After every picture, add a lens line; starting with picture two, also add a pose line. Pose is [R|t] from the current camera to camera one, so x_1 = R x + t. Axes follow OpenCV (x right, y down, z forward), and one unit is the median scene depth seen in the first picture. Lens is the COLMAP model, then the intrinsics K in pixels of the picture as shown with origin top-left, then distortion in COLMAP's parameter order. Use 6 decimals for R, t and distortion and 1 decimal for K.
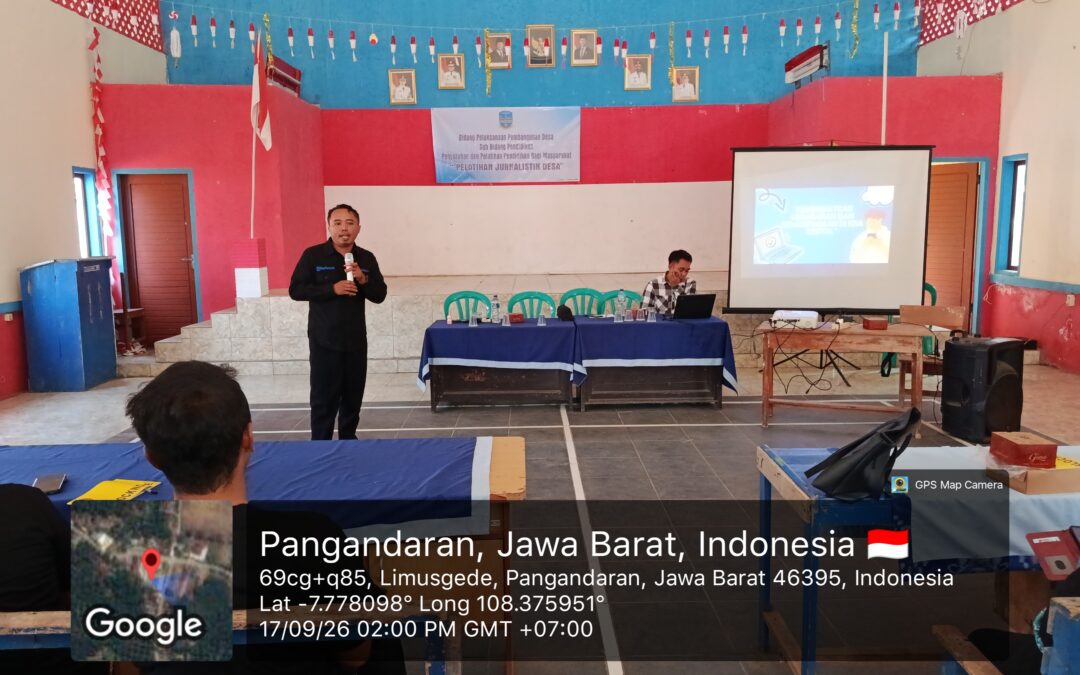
lens RADIAL K [[732.2, 0, 545.4], [0, 732.2, 337.2], [0, 0, 1]] dist [-0.017663, -0.003937]
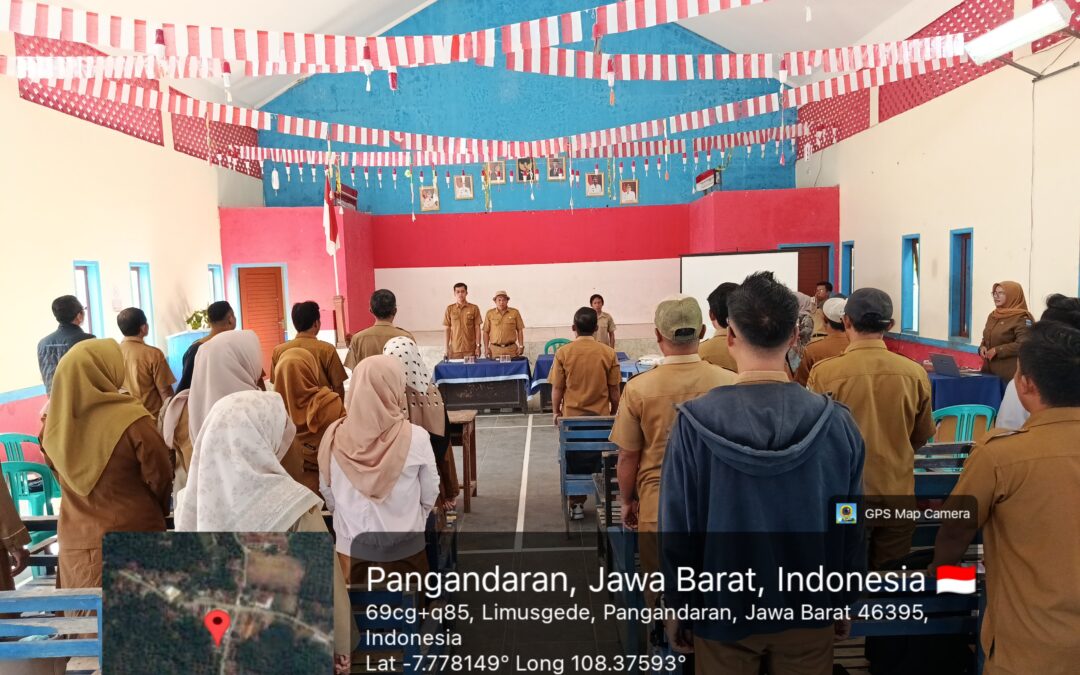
lens RADIAL K [[732.2, 0, 539.7], [0, 732.2, 335.4], [0, 0, 1]] dist [-0.017663, -0.003937]
pose [[0.998500, -0.021711, -0.050264, 0.090813], [0.018509, 0.997822, -0.063307, 0.014469], [0.051529, 0.062282, 0.996728, -0.415455]]
